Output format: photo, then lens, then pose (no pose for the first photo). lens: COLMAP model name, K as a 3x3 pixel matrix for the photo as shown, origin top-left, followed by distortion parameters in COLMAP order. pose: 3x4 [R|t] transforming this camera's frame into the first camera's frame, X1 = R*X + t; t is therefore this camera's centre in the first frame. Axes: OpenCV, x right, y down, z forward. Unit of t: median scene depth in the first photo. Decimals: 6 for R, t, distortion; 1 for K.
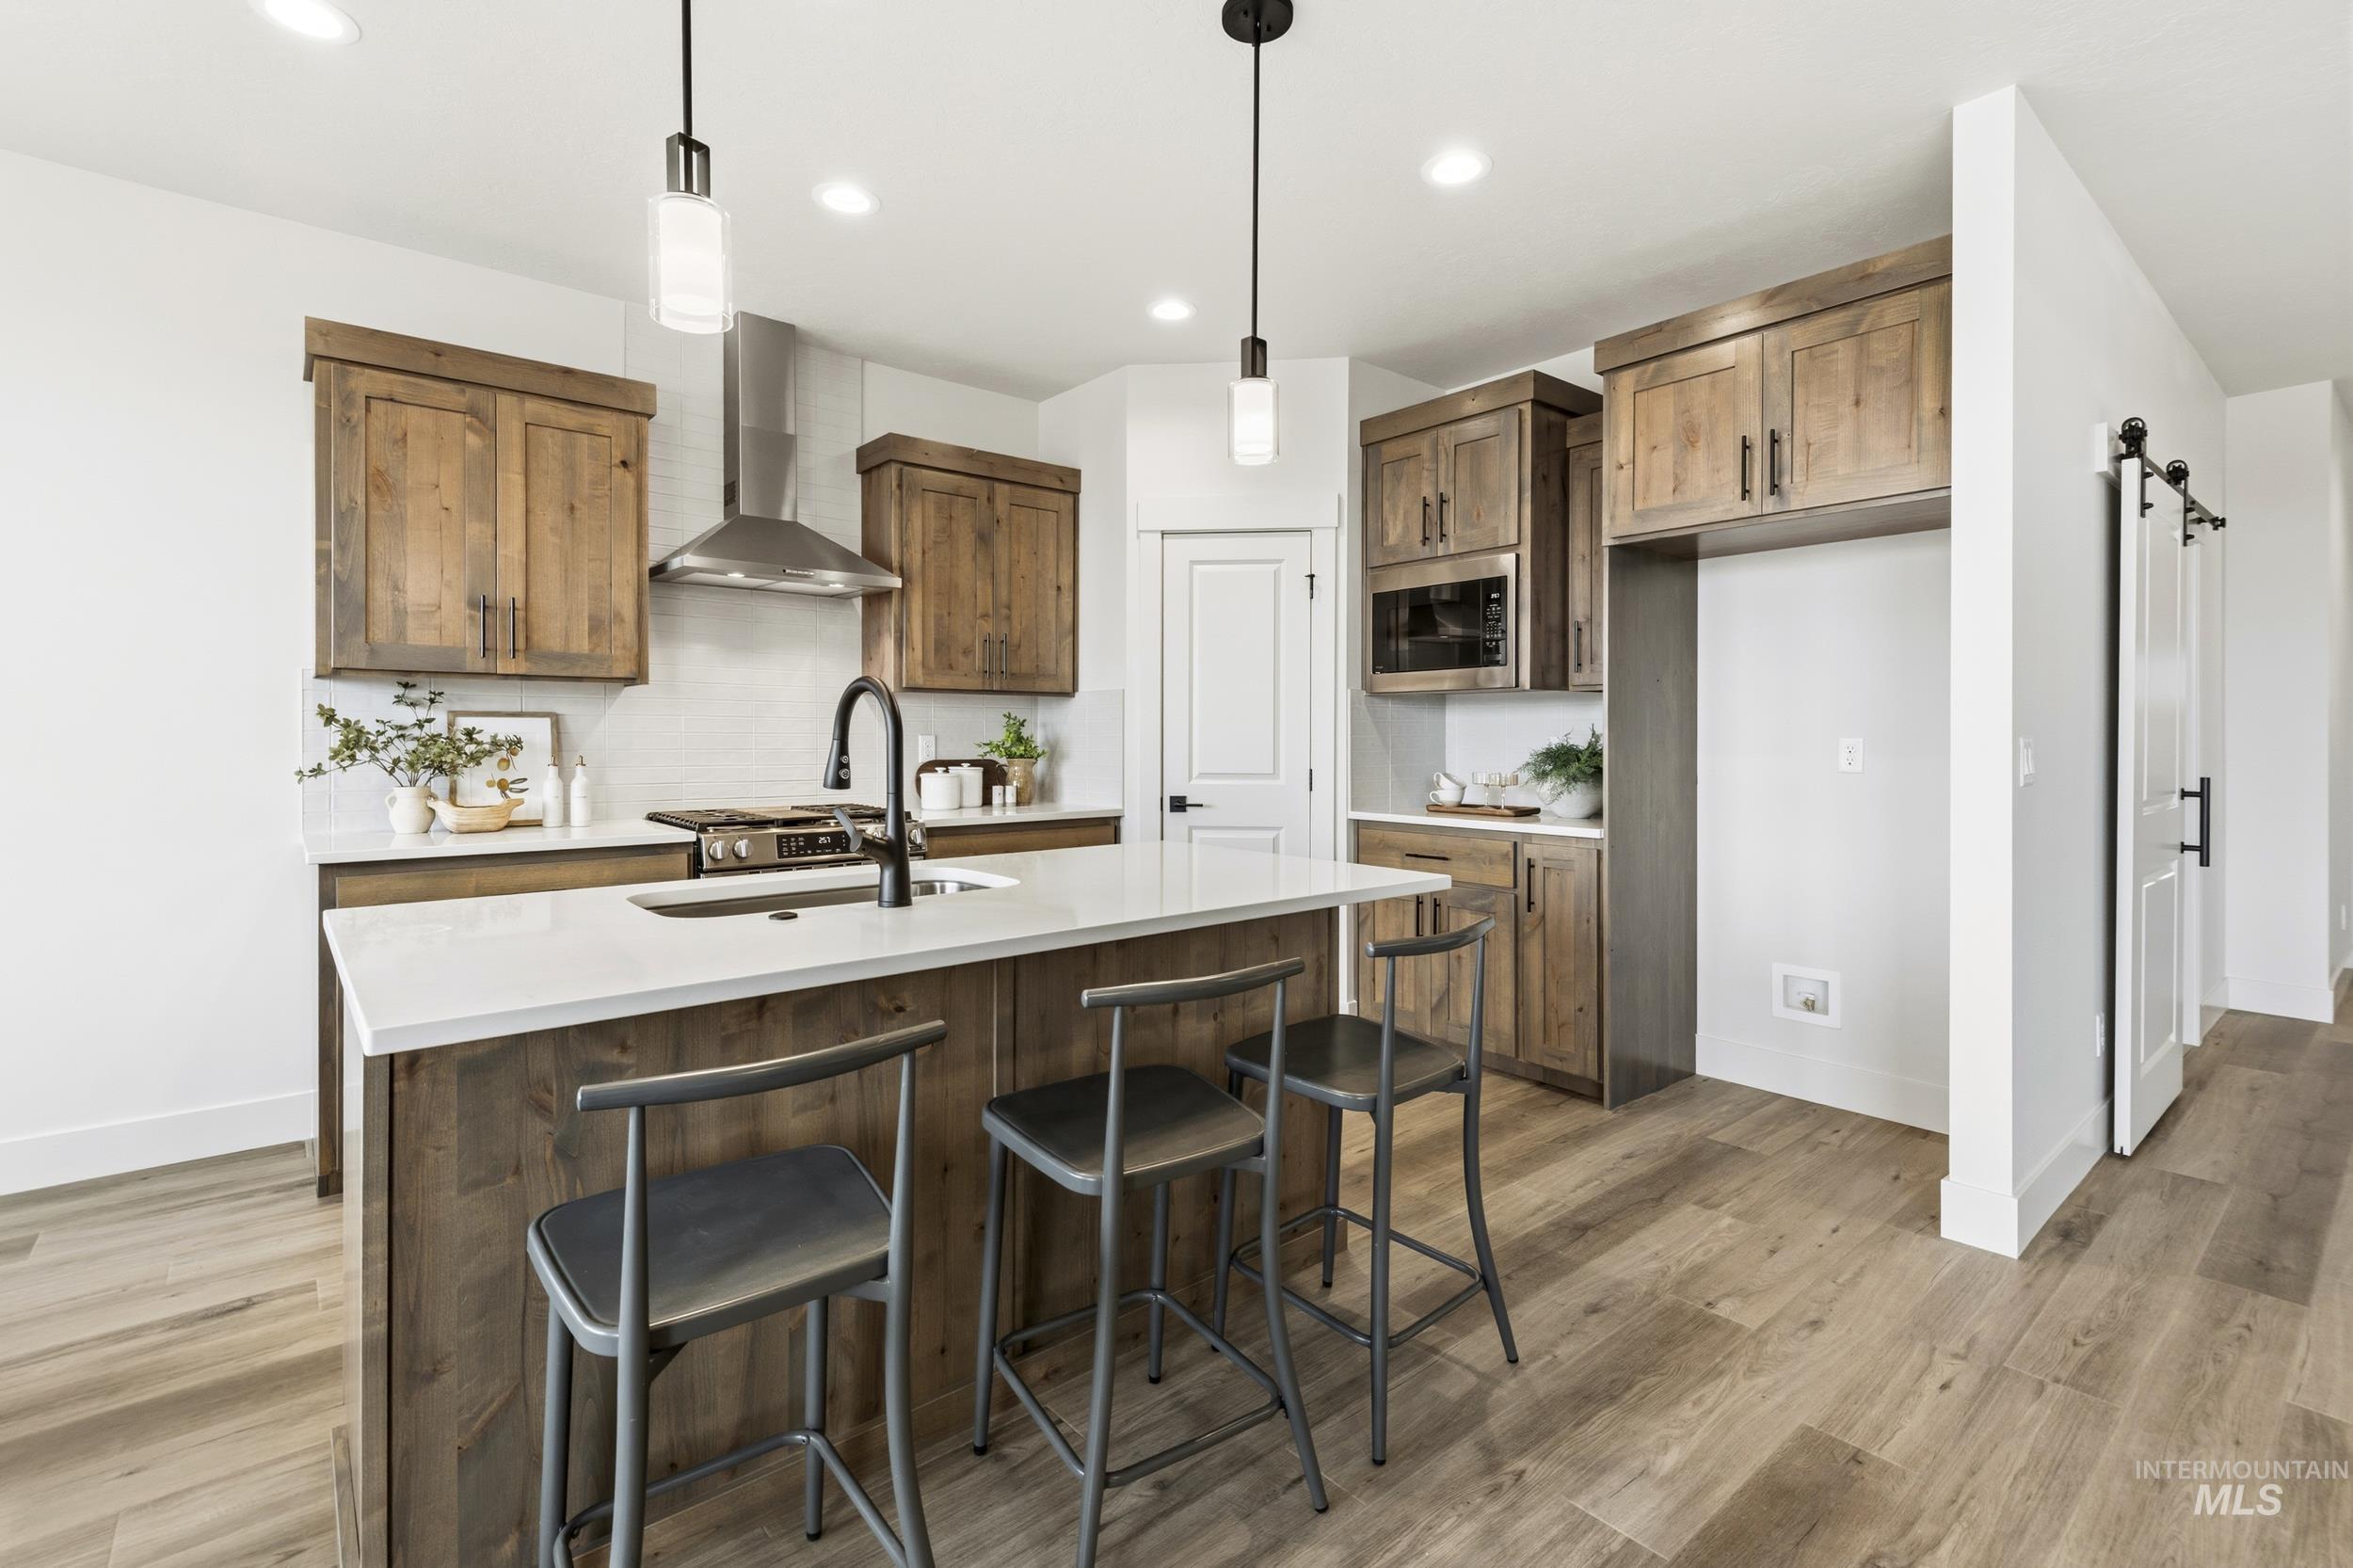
lens RADIAL K [[1065.7, 0, 1178.8], [0, 1065.7, 736.3], [0, 0, 1]] dist [0.015458, -0.002522]
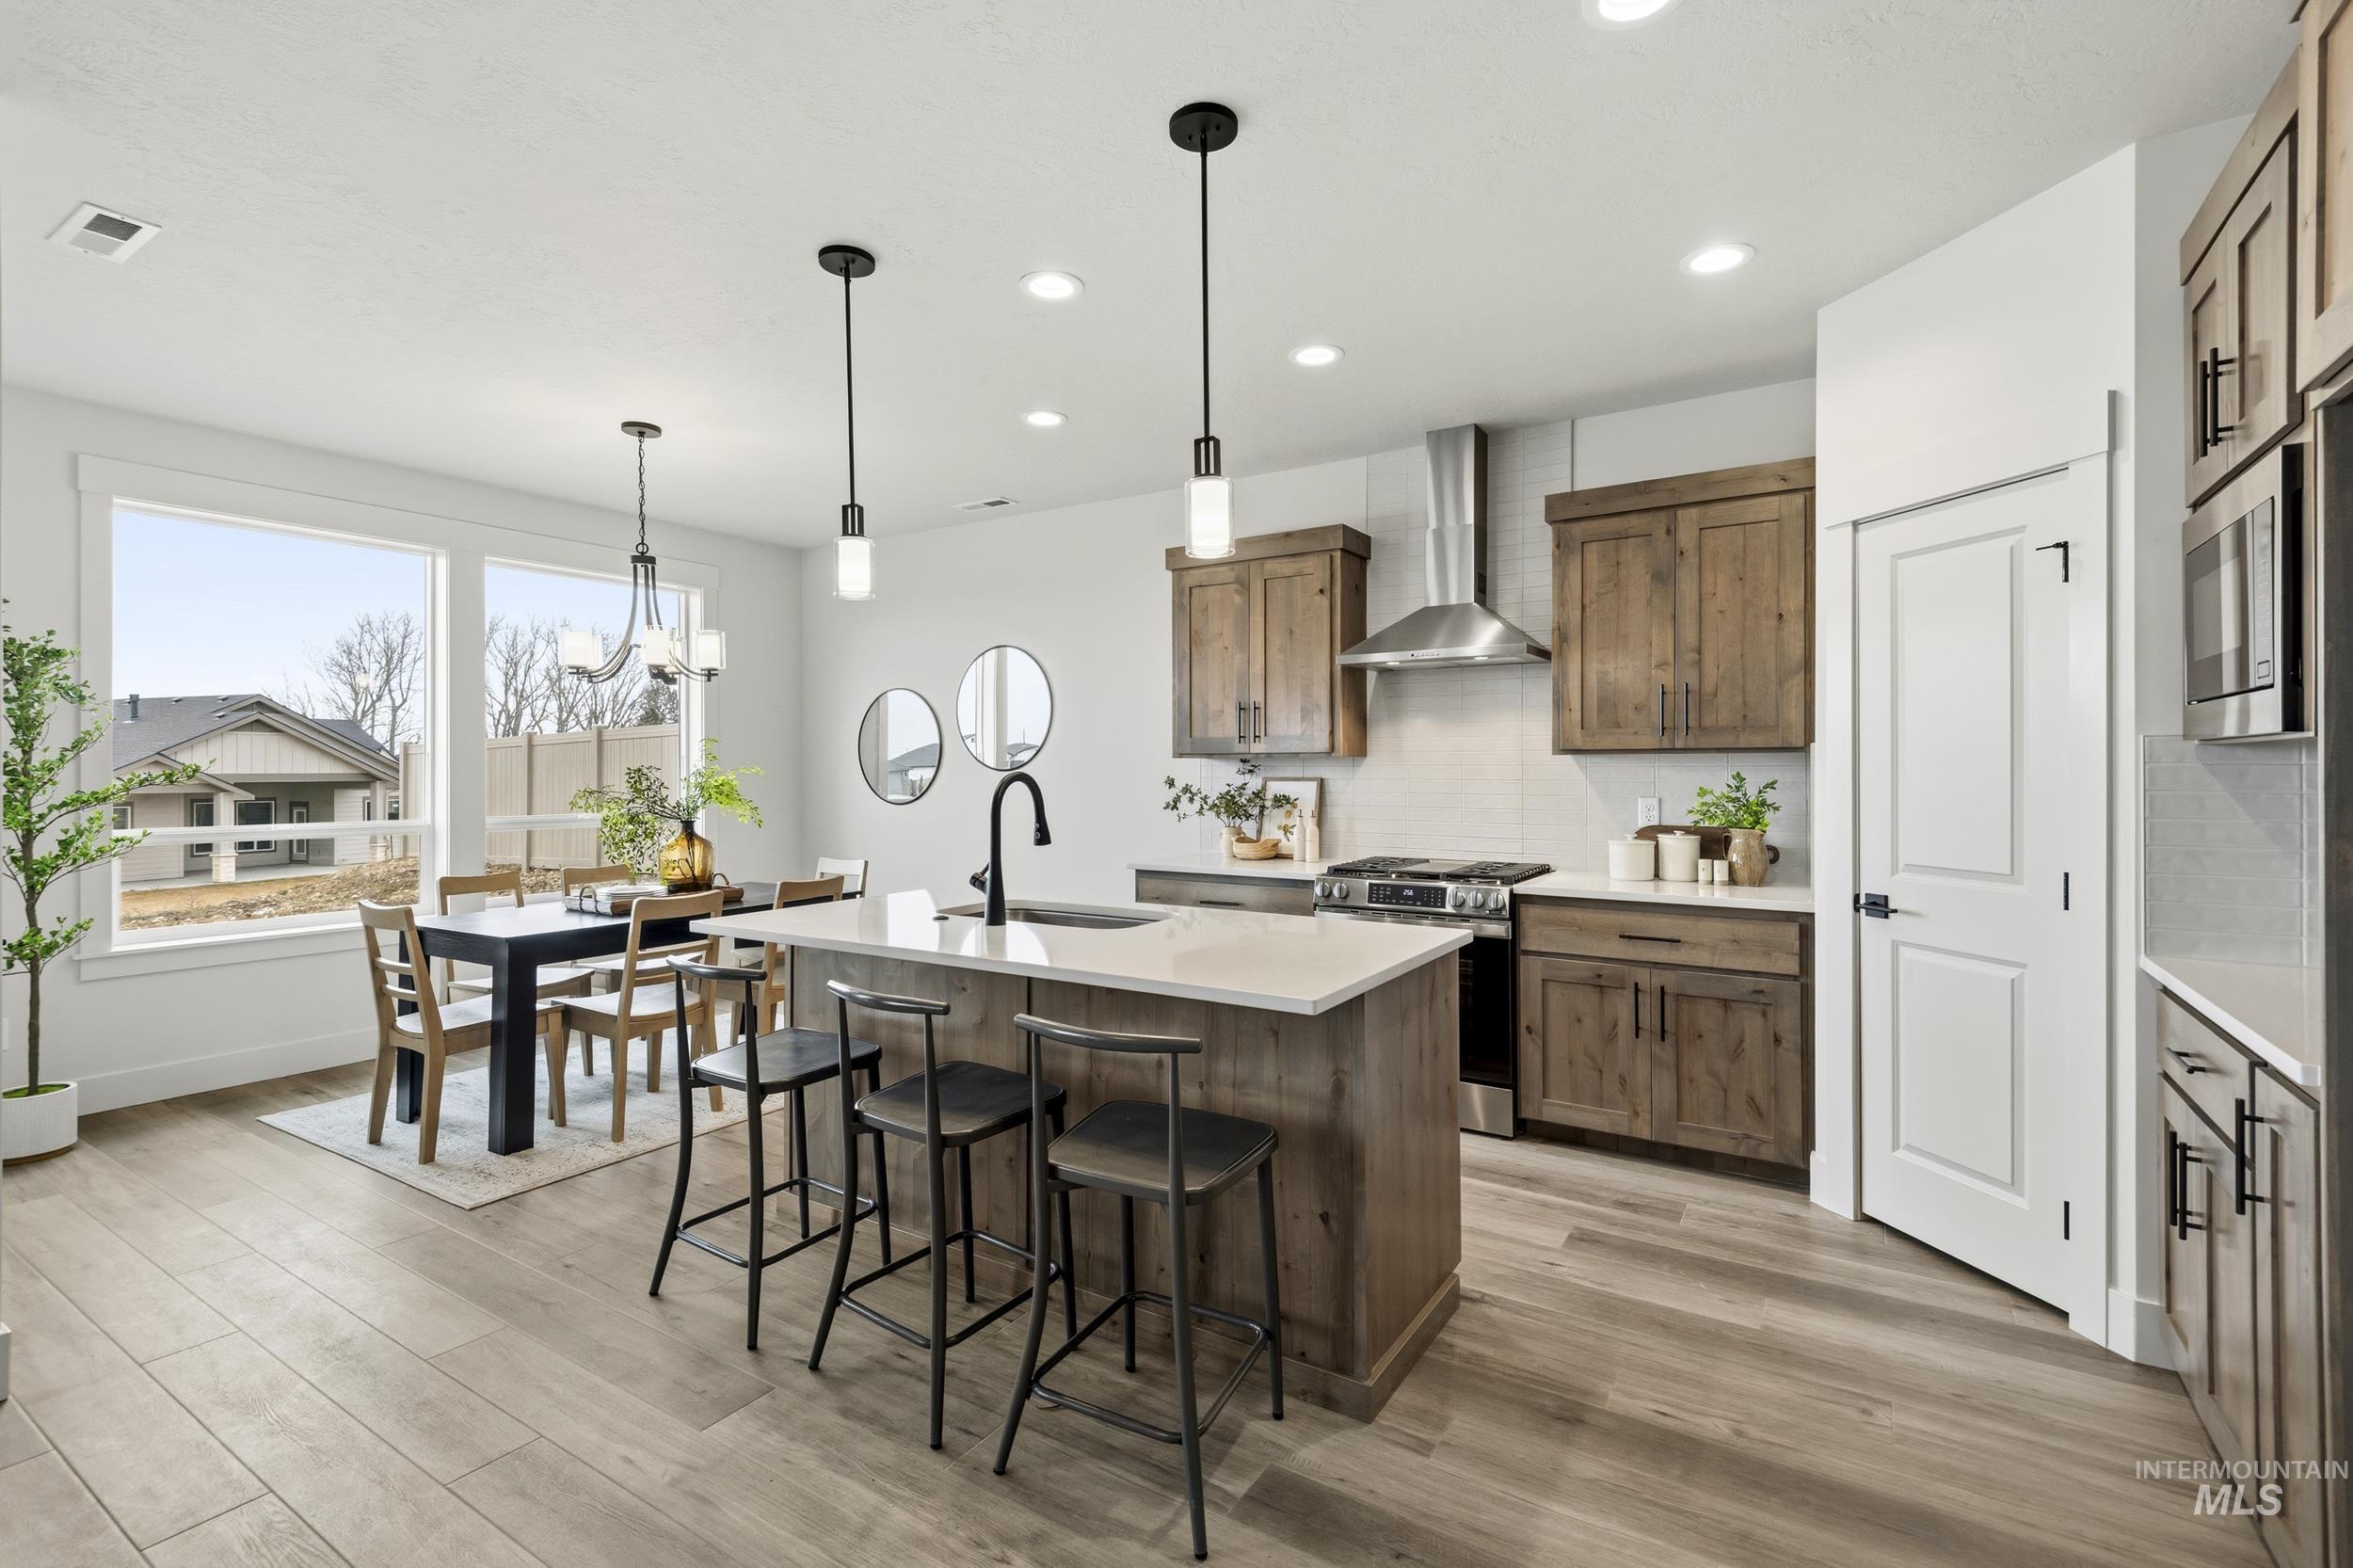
lens RADIAL K [[1065.7, 0, 1153.5], [0, 1065.7, 762.0], [0, 0, 1]] dist [0.015458, -0.002522]
pose [[0.272777, -0.006714, -0.962054, 0.559616], [0.003714, 0.999976, -0.005926, -0.029100], [0.962070, -0.001956, 0.272796, 0.355849]]
